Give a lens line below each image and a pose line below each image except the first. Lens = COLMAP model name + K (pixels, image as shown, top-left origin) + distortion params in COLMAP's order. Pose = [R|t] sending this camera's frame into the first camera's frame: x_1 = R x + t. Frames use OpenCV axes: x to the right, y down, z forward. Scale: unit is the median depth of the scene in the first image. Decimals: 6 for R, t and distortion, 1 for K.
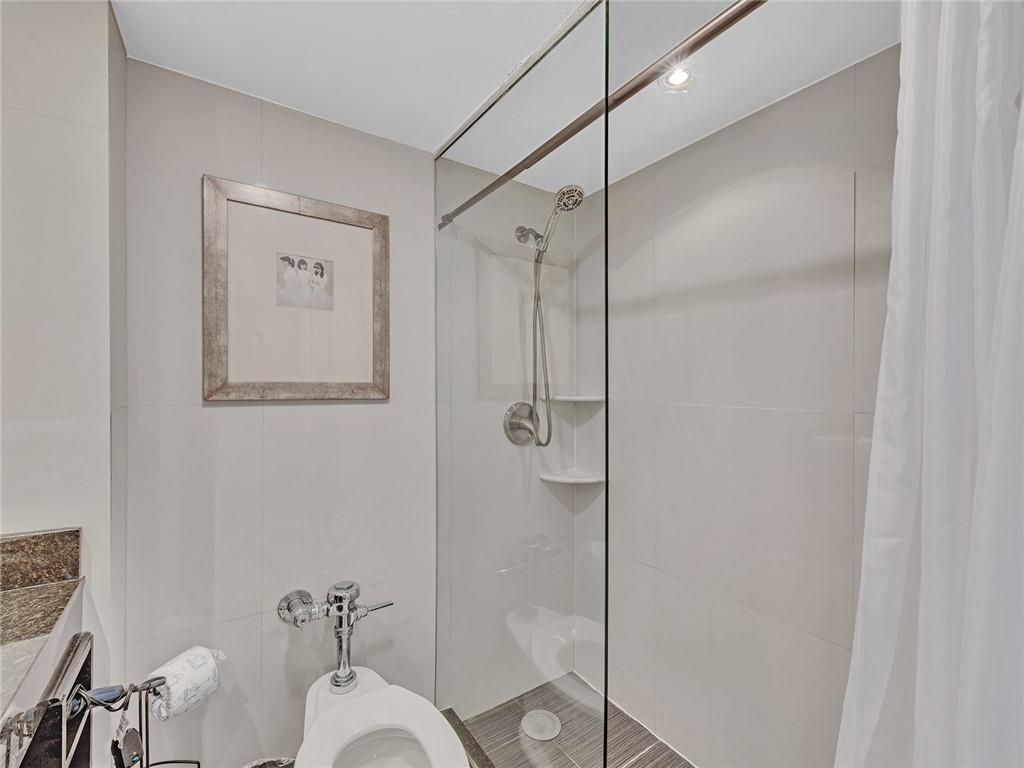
lens RADIAL K [[440.1, 0, 509.5], [0, 440.1, 389.2], [0, 0, 1]] dist [0.002206, -0.000233]
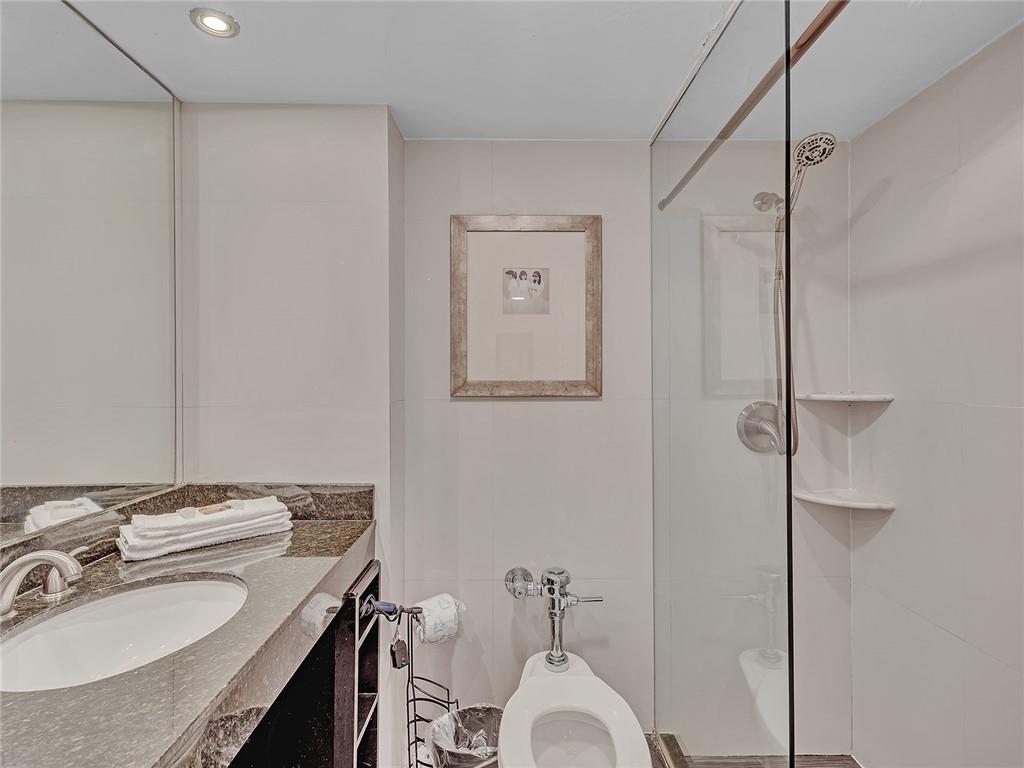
lens RADIAL K [[494.2, 0, 510.8], [0, 494.2, 377.6], [0, 0, 1]] dist [0.003100, -0.002947]
pose [[0.837512, -0.010110, -0.546326, 0.190450], [0.002854, 0.999896, -0.014129, -0.005938], [0.546412, 0.010274, 0.837454, -0.068232]]
